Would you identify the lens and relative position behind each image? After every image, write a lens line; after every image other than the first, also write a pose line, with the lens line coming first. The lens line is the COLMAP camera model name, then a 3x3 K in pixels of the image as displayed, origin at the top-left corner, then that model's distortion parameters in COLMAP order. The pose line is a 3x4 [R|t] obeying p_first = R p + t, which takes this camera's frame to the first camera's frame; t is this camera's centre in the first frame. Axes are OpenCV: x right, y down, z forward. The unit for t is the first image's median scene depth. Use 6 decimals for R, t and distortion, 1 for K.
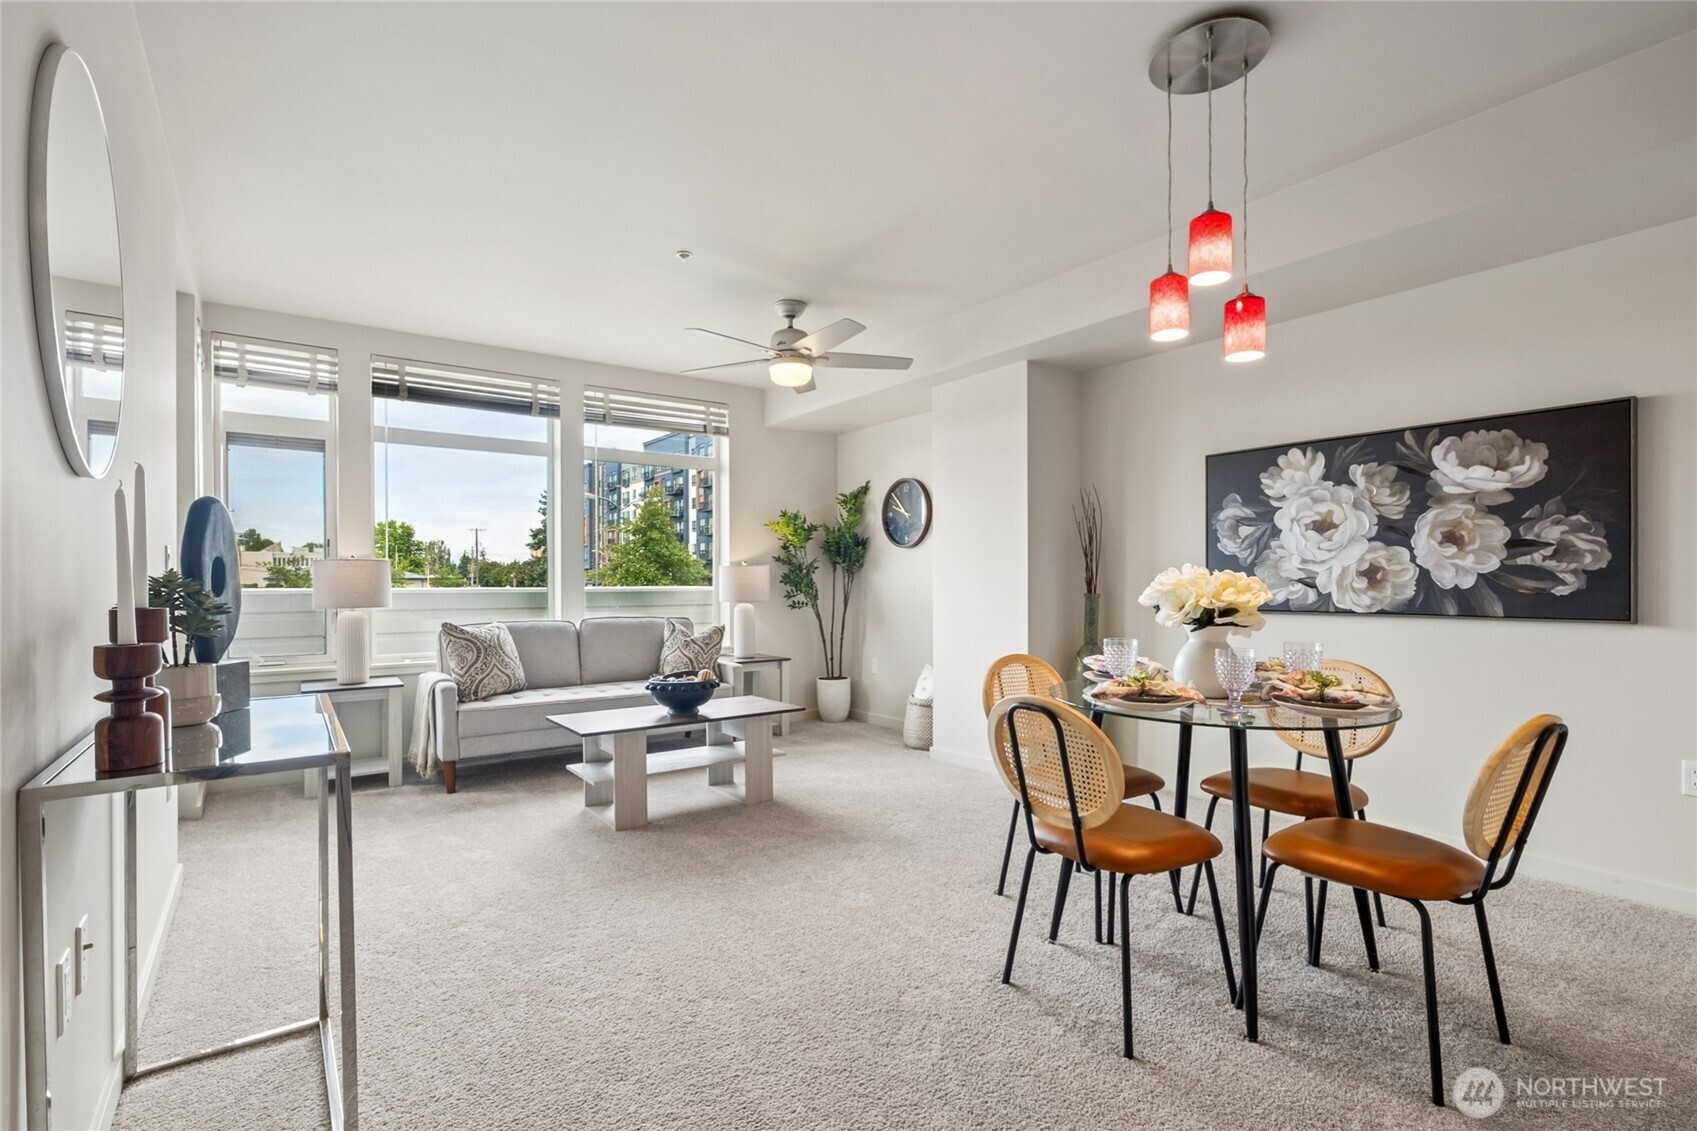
lens RADIAL K [[798.1, 0, 841.7], [0, 798.1, 585.6], [0, 0, 1]] dist [0.000126, -0.000360]
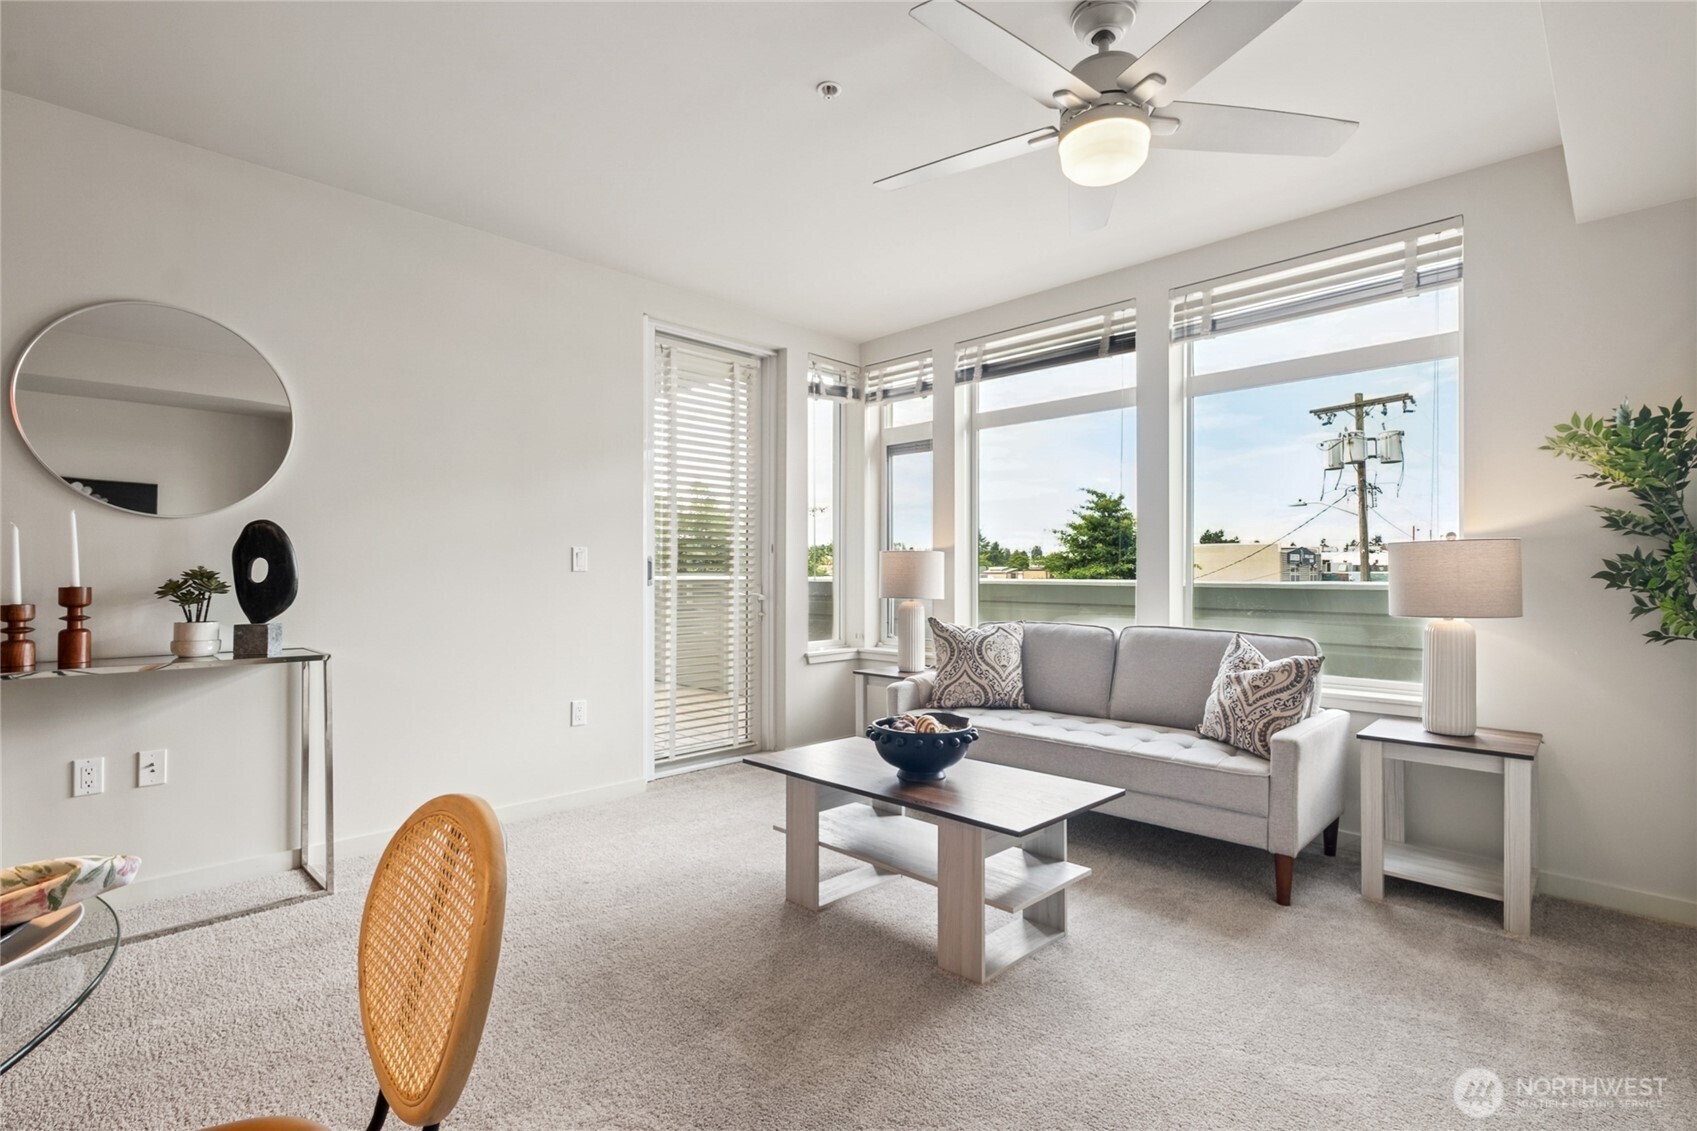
lens RADIAL K [[798.1, 0, 840.3], [0, 798.1, 564.6], [0, 0, 1]] dist [0.000126, -0.000360]
pose [[0.158439, -0.007622, -0.987339, 0.443536], [-0.005906, 0.999945, -0.008667, -0.006906], [0.987351, 0.007204, 0.158385, 0.850996]]
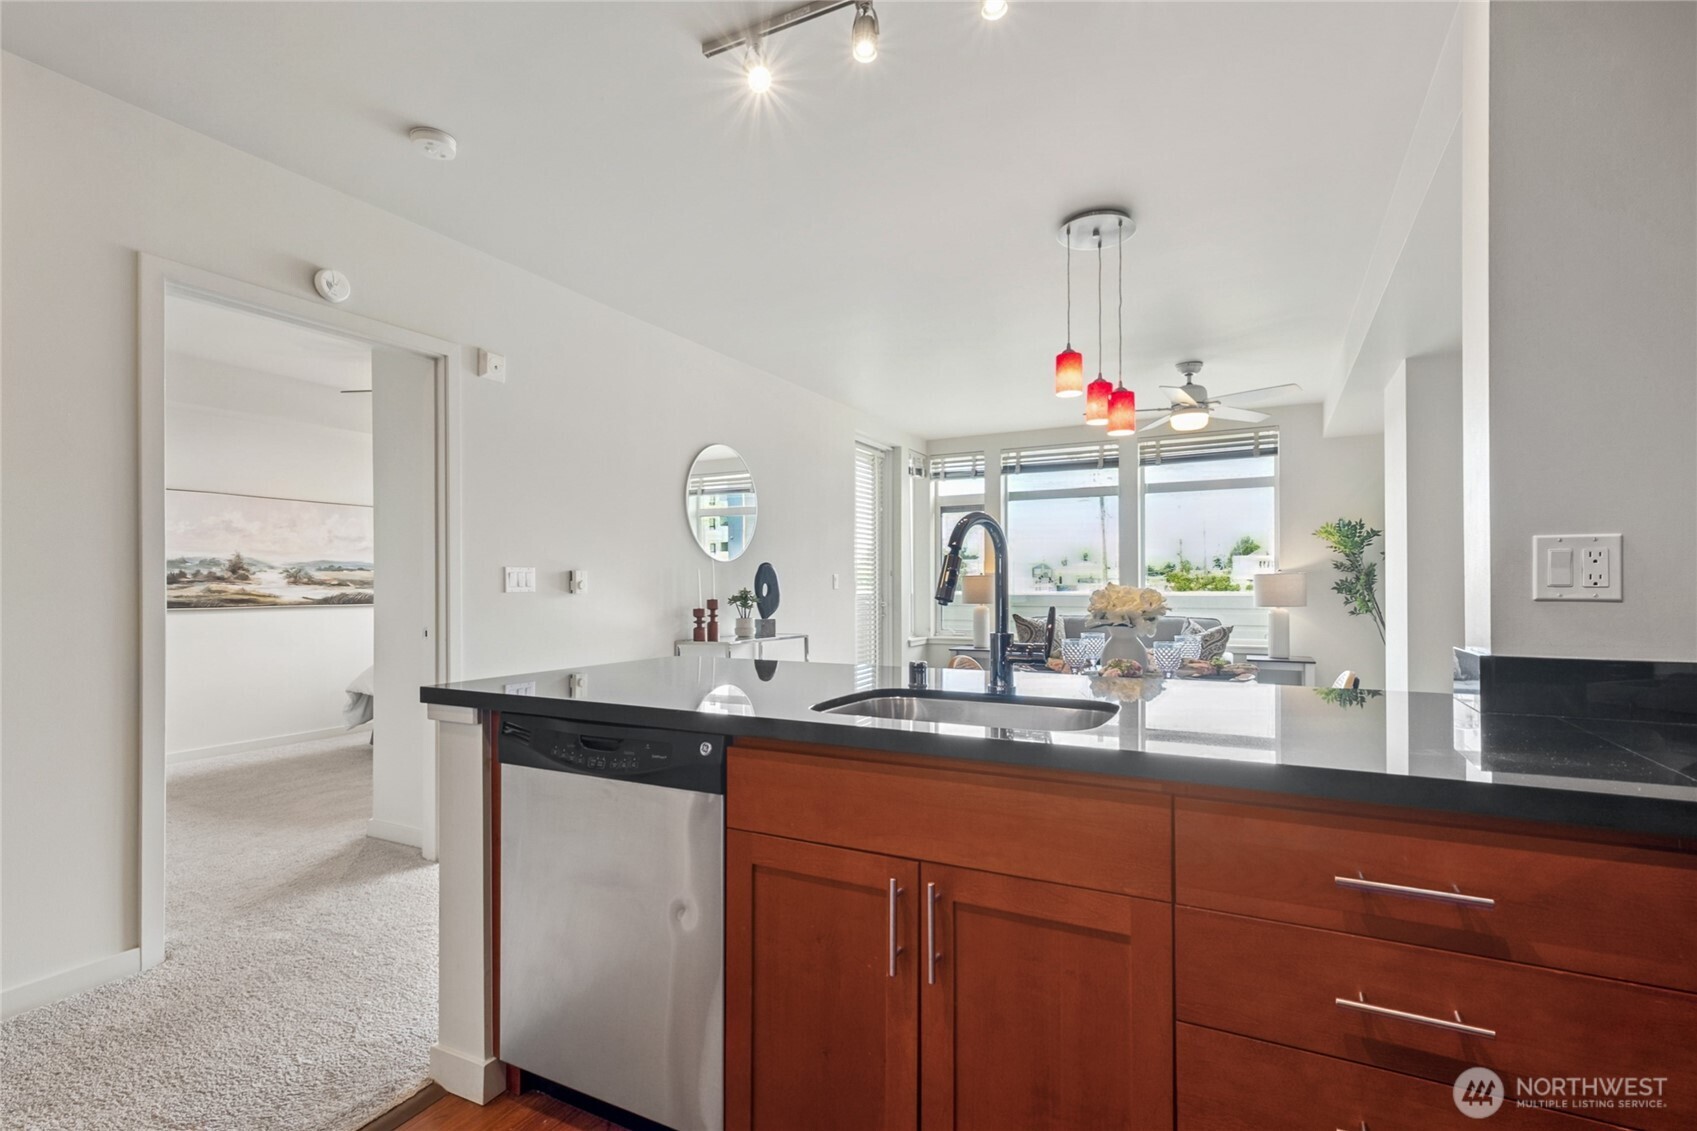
lens RADIAL K [[804.7, 0, 845.3], [0, 804.7, 580.6], [0, 0, 1]] dist [0.009795, 0.001646]
pose [[0.448987, -0.005264, -0.893523, 0.902826], [-0.000784, 0.999980, -0.006285, -0.011923], [0.893538, 0.003522, 0.448974, -0.034980]]
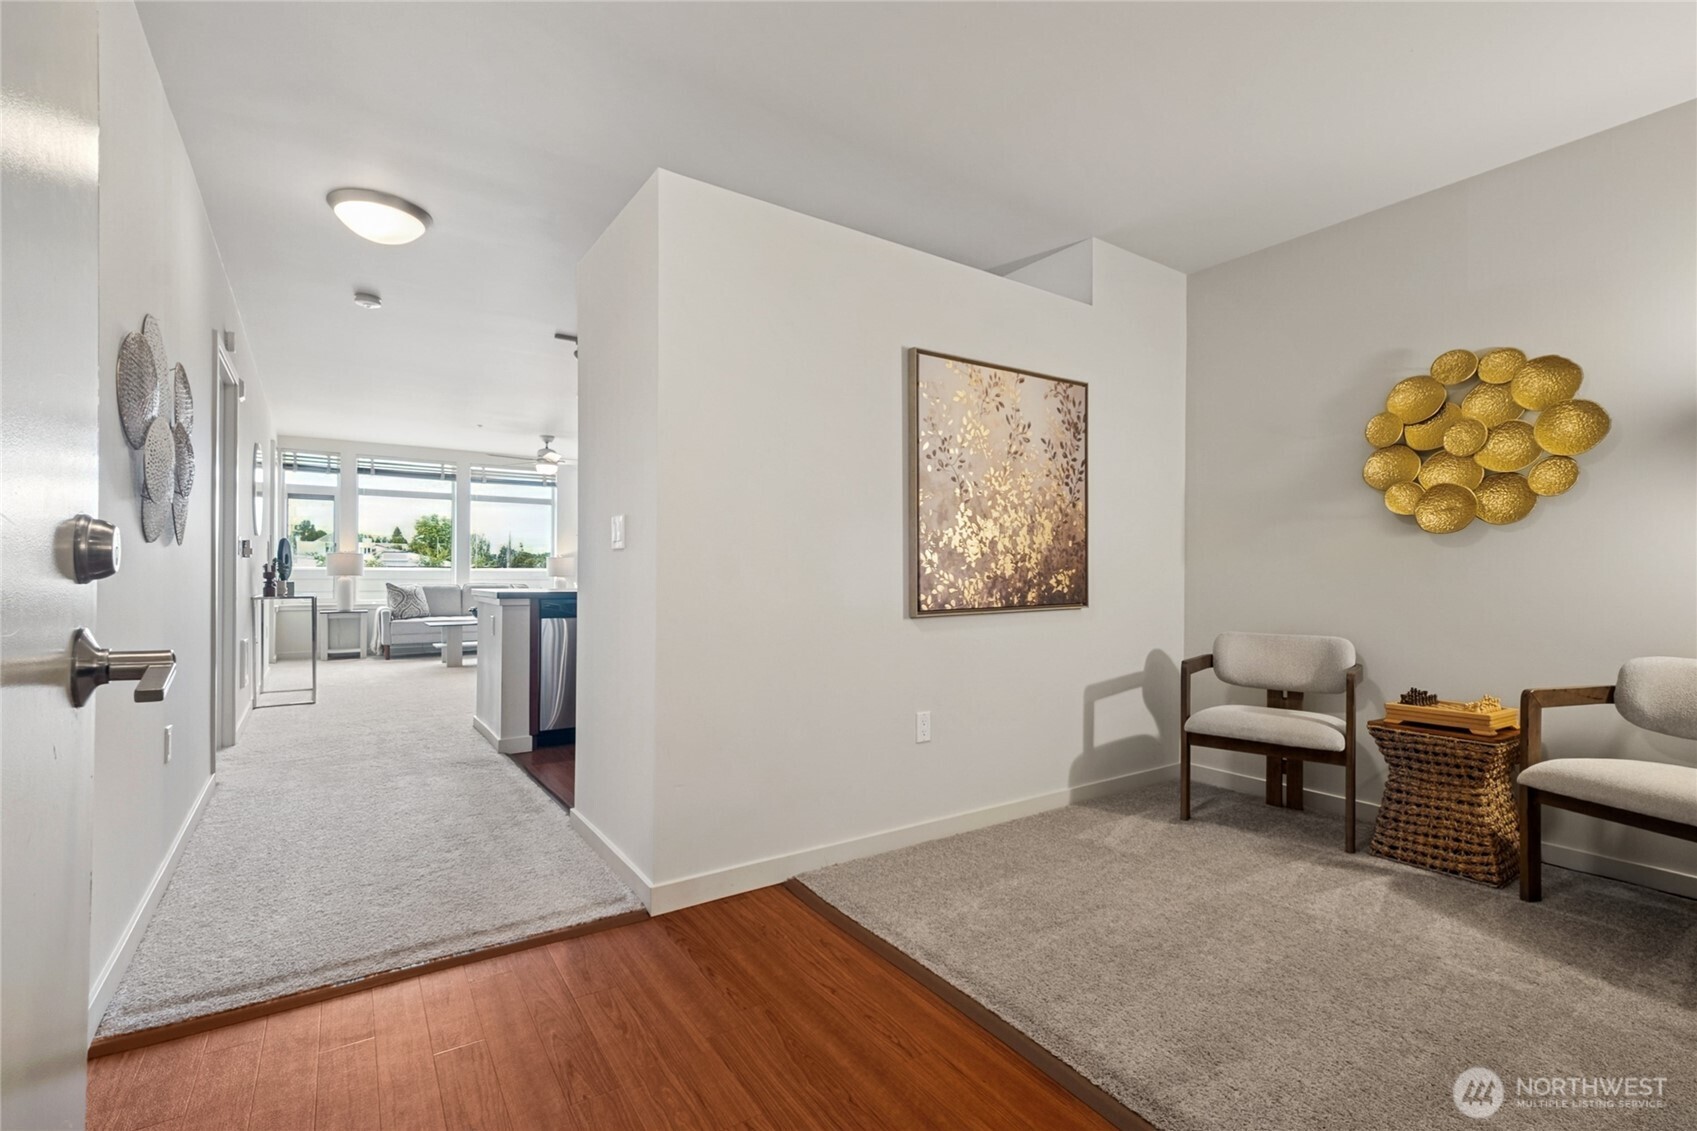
lens RADIAL K [[763.2, 0, 845.8], [0, 763.2, 573.4], [0, 0, 1]] dist [0.008865, -0.001539]
pose [[0.999701, 0.007581, -0.023267, 0.887376], [-0.007705, 0.999957, -0.005245, 0.025086], [0.023226, 0.005423, 0.999716, -1.166943]]
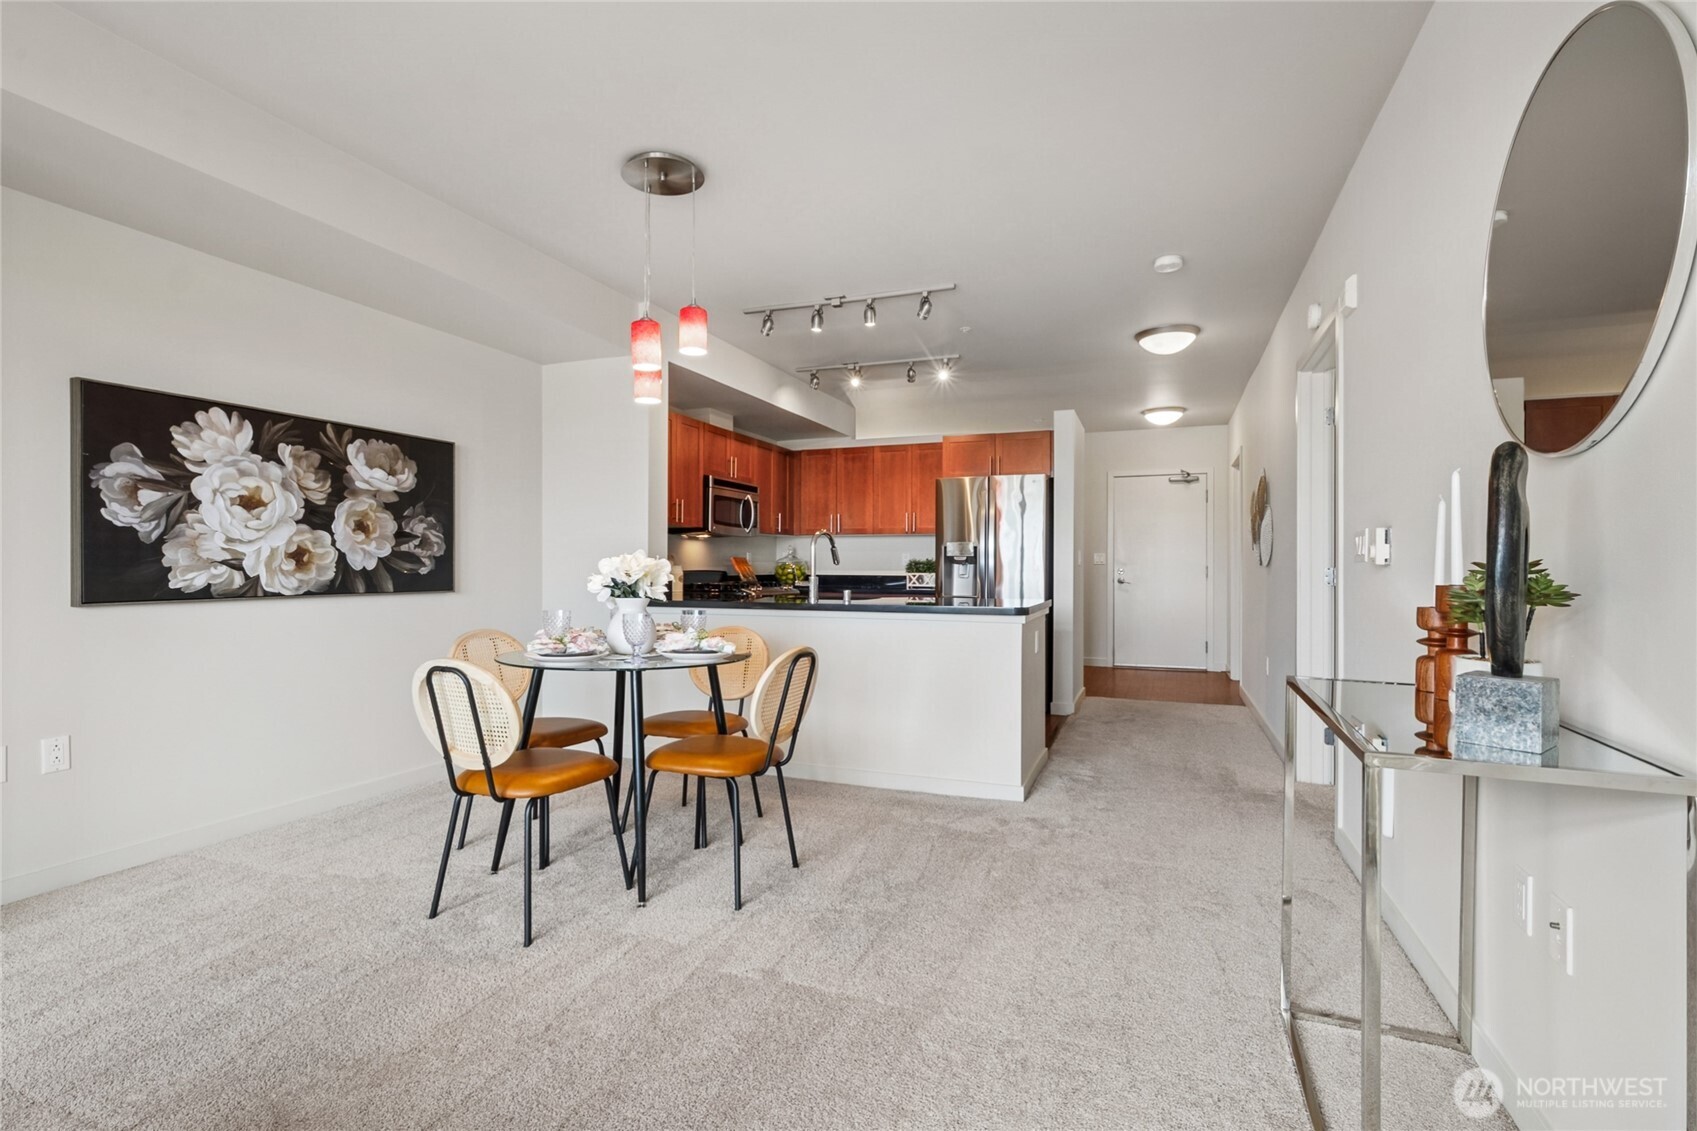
lens RADIAL K [[798.1, 0, 853.3], [0, 798.1, 569.4], [0, 0, 1]] dist [0.000126, -0.000360]
pose [[-0.545384, -0.006119, 0.838164, -0.495567], [-0.000163, 0.999974, 0.007195, -0.004579], [-0.838187, 0.003787, -0.545370, 0.848445]]
